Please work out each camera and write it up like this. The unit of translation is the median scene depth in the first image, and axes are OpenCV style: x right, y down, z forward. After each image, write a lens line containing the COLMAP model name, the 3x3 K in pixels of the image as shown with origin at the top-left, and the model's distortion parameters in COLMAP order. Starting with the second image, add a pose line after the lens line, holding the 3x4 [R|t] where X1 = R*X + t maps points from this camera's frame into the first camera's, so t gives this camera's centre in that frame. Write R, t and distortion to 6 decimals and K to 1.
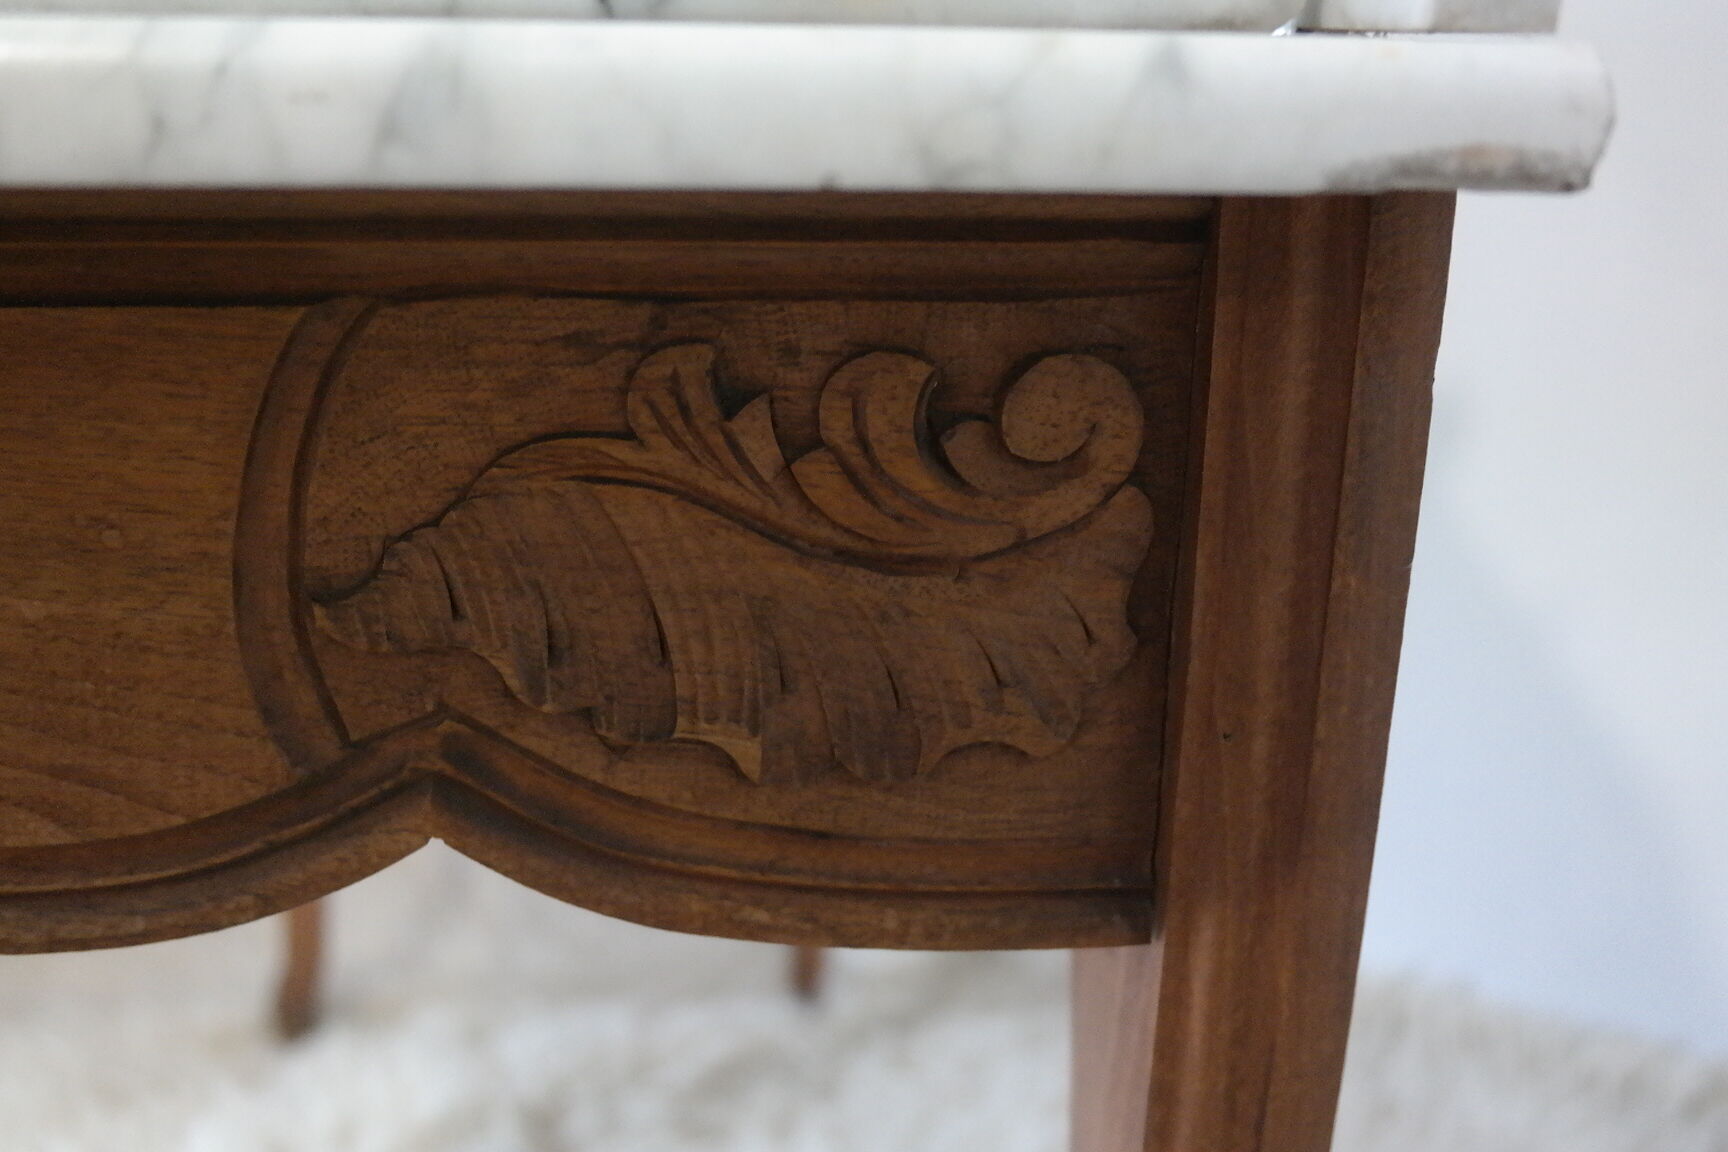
lens RADIAL K [[1634.5, 0, 862.5], [0, 1634.5, 580.1], [0, 0, 1]] dist [-0.020254, 0.000000]
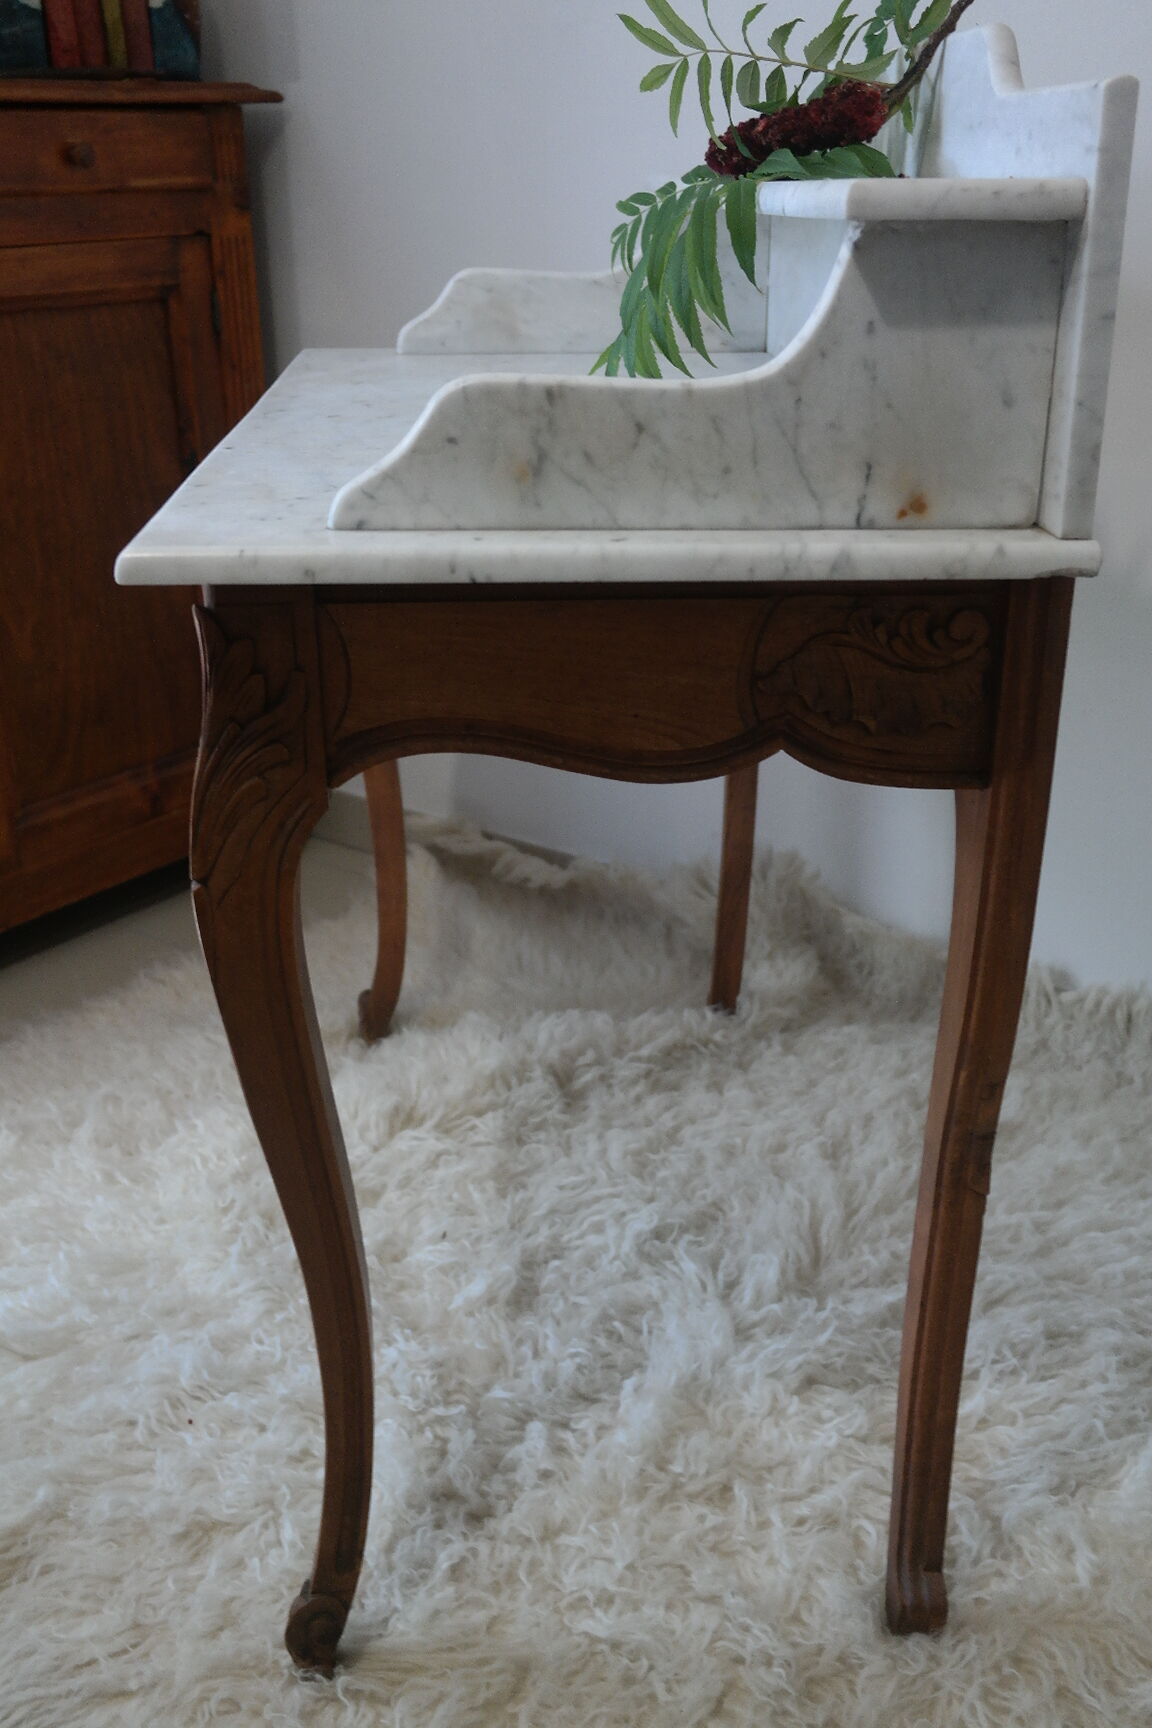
lens RADIAL K [[1840.5, 0, 590.0], [0, 1840.5, 864.3], [0, 0, 1]] dist [0.030089, 0.000000]
pose [[0.999958, 0.001043, -0.009103, -0.643120], [-0.000606, 0.998850, 0.047934, 0.217984], [0.009142, -0.047927, 0.998809, -2.965647]]
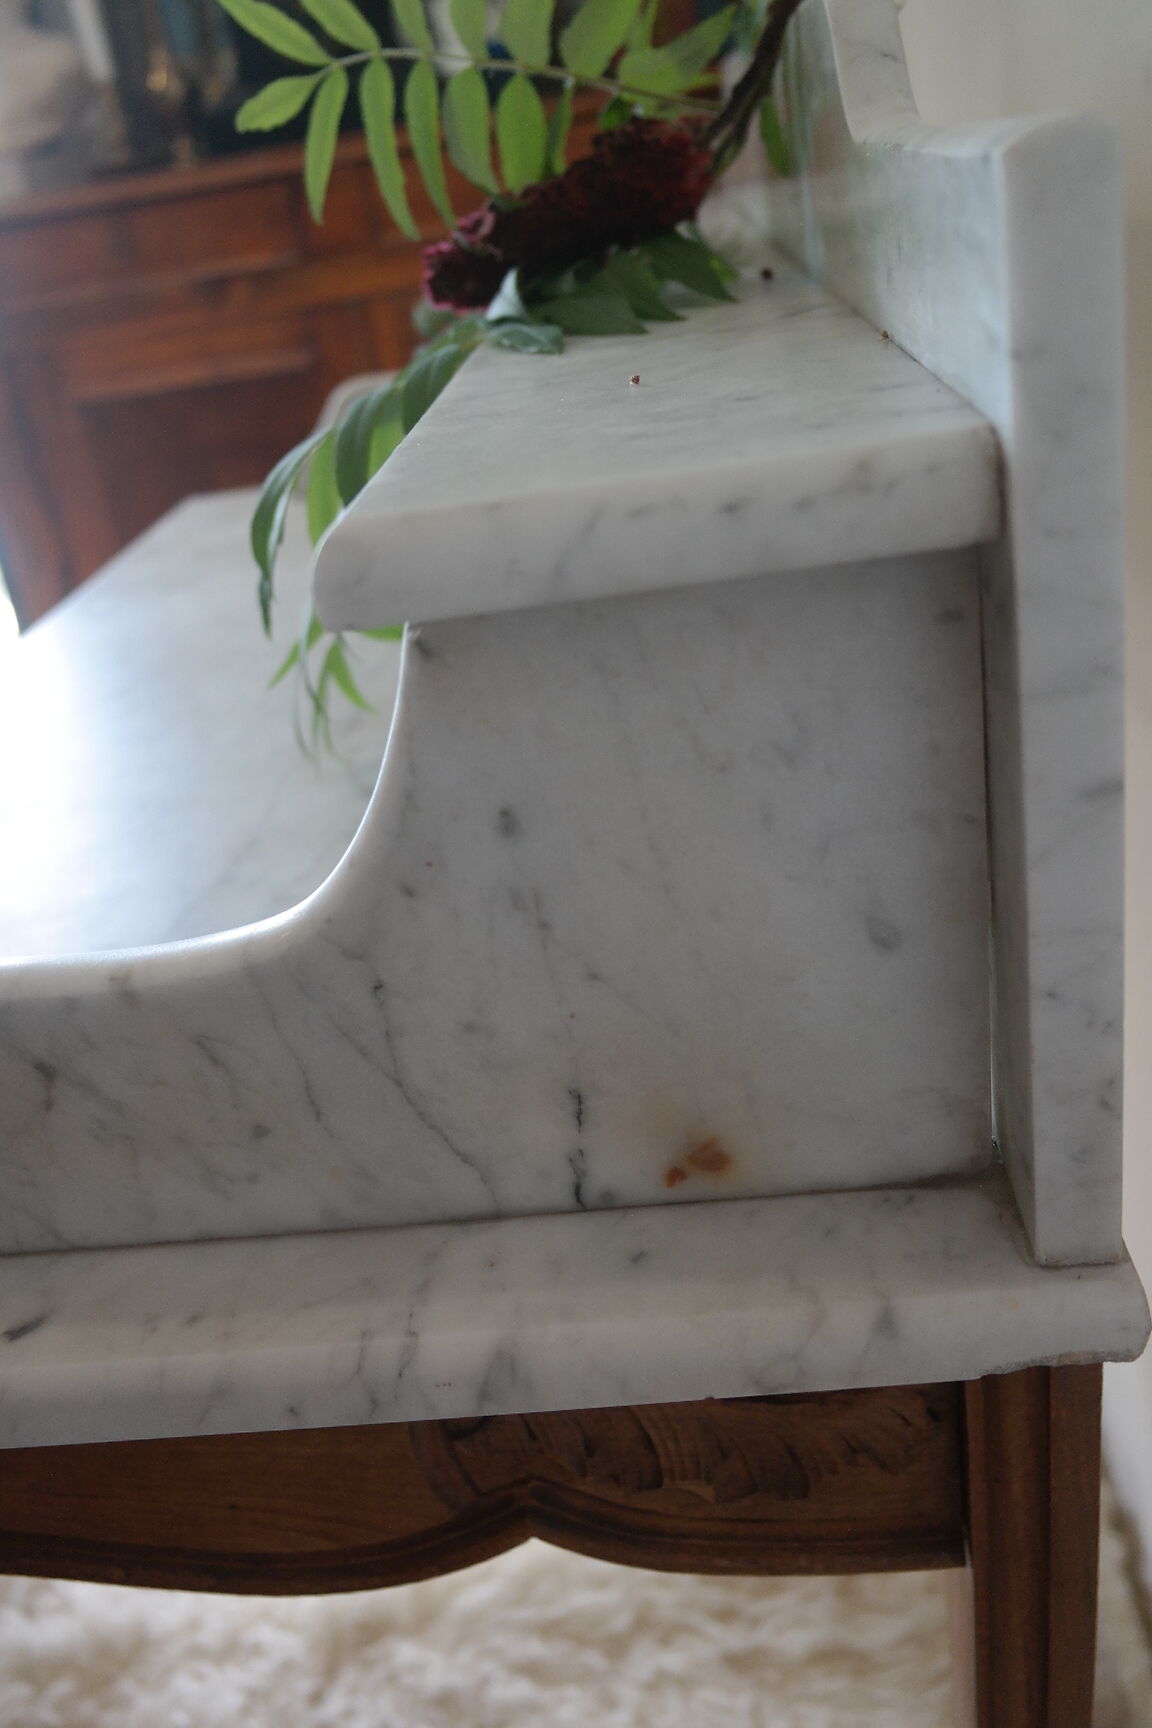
lens RADIAL K [[1469.8, 0, 570.5], [0, 1469.8, 854.6], [0, 0, 1]] dist [-0.009396, 0.012054]
pose [[0.978232, -0.084290, -0.189625, 0.139837], [0.111381, 0.984280, 0.137068, -0.788781], [0.175091, -0.155205, 0.972242, -0.419354]]
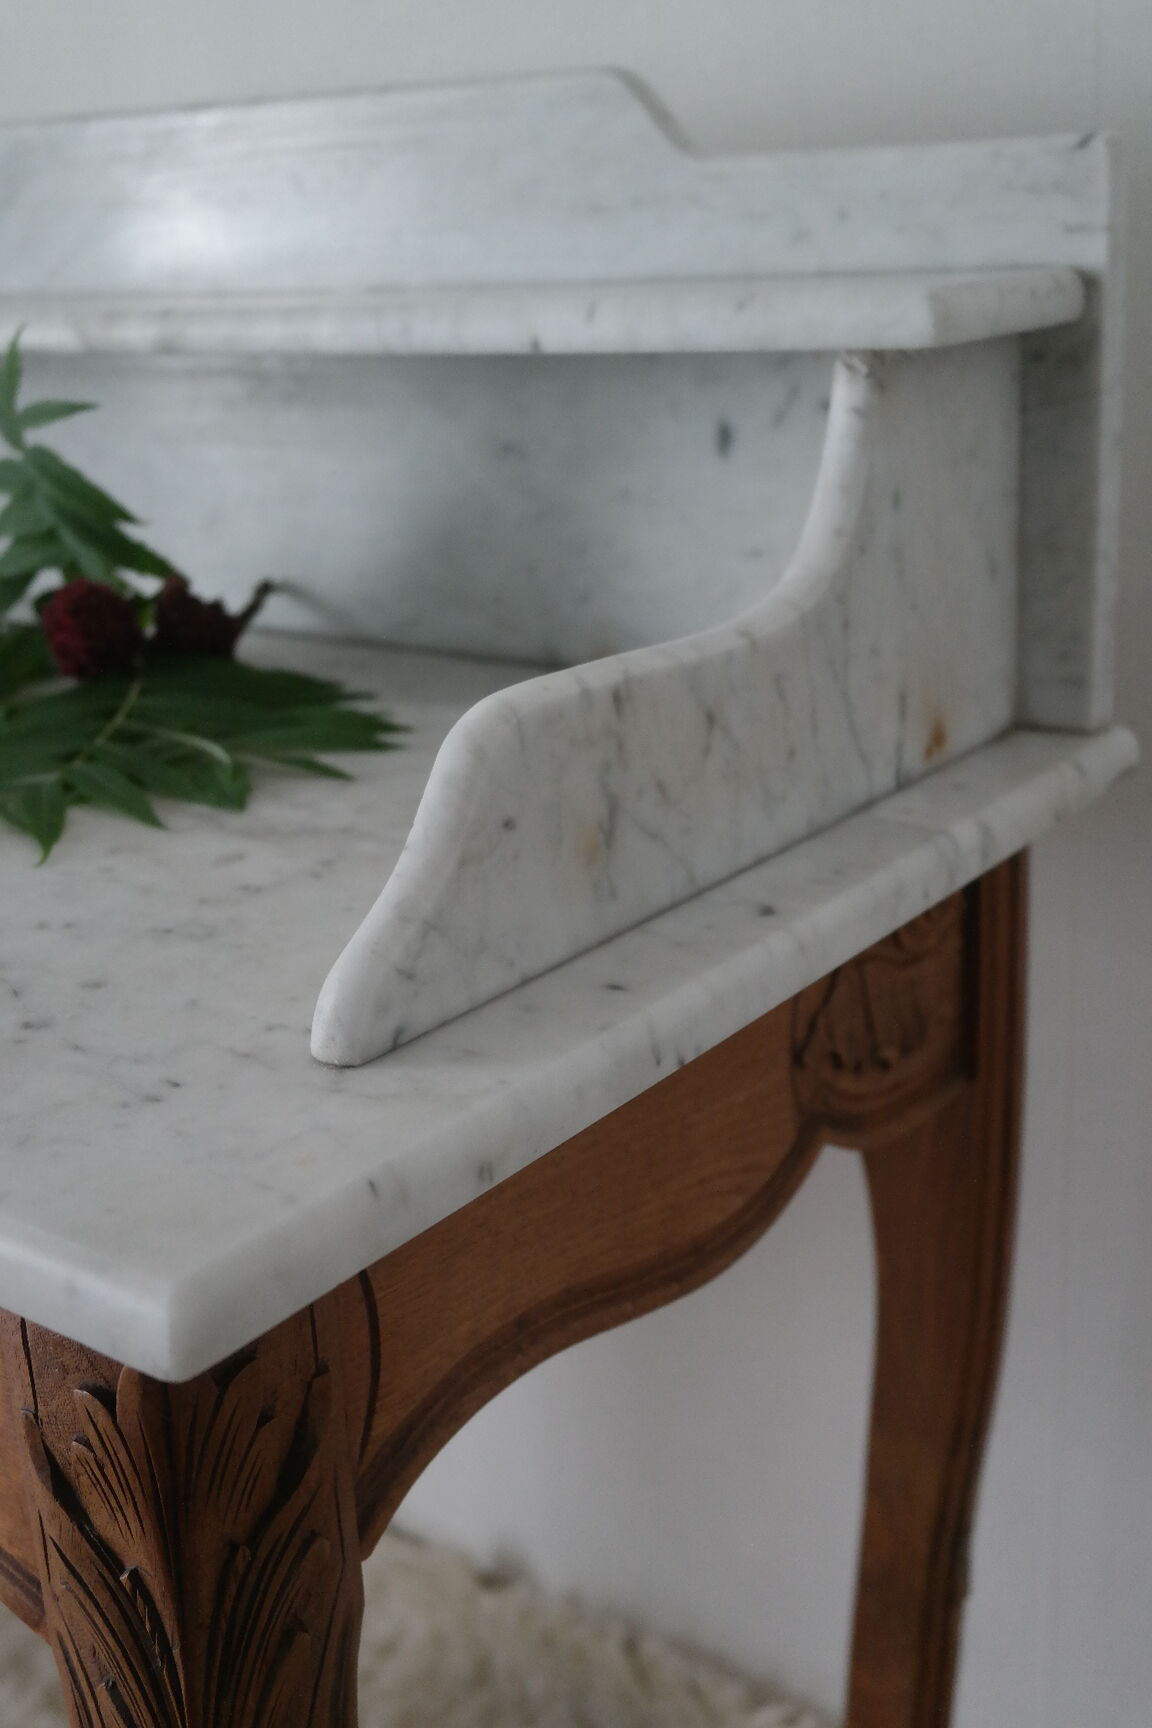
lens RADIAL K [[1987.5, 0, 554.7], [0, 1987.5, 814.1], [0, 0, 1]] dist [-0.013500, 0.000000]
pose [[0.662859, -0.258807, 0.702593, -2.344863], [0.297579, 0.952129, 0.069976, -0.583410], [-0.687069, 0.162693, 0.708143, -0.754769]]
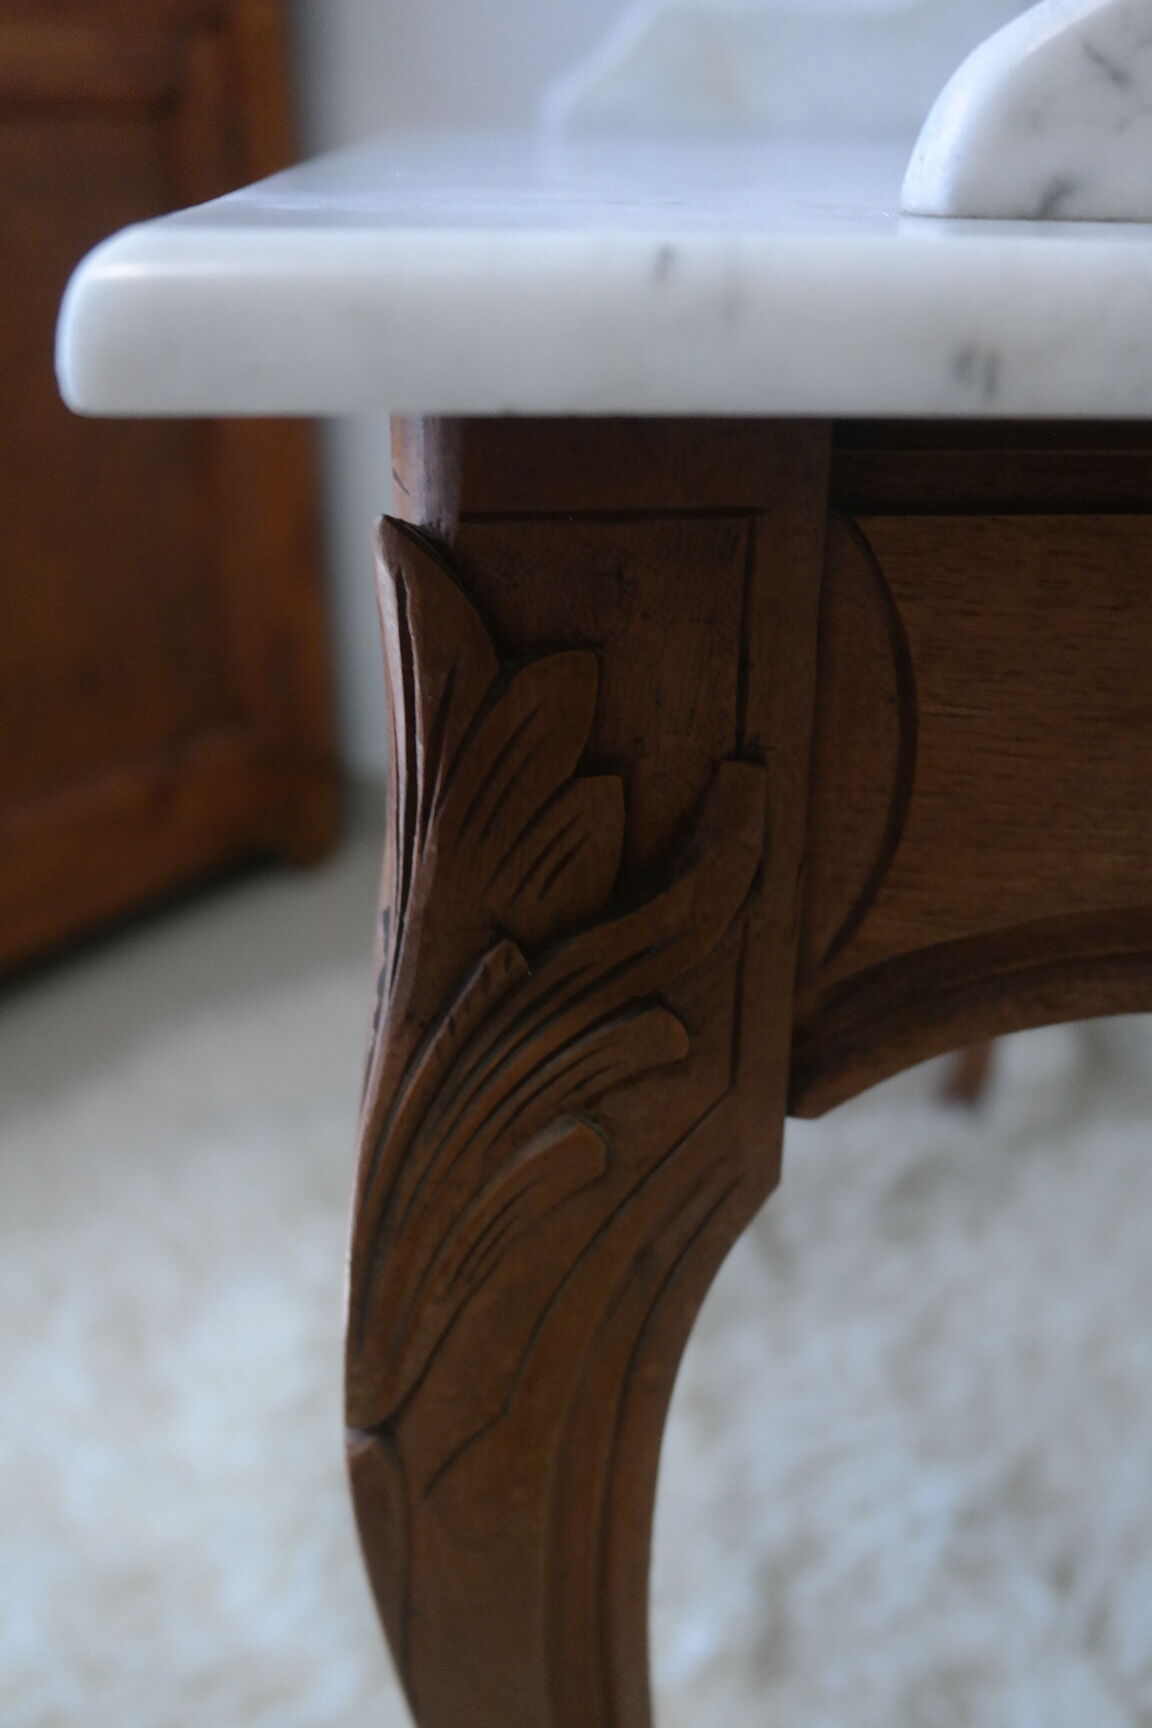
lens RADIAL K [[1634.5, 0, 581.1], [0, 1634.5, 870.4], [0, 0, 1]] dist [-0.020254, 0.000000]
pose [[0.999794, 0.002390, 0.020143, -1.392553], [-0.004594, 0.993907, 0.110125, -0.038253], [-0.019757, -0.110195, 0.993714, -0.083438]]
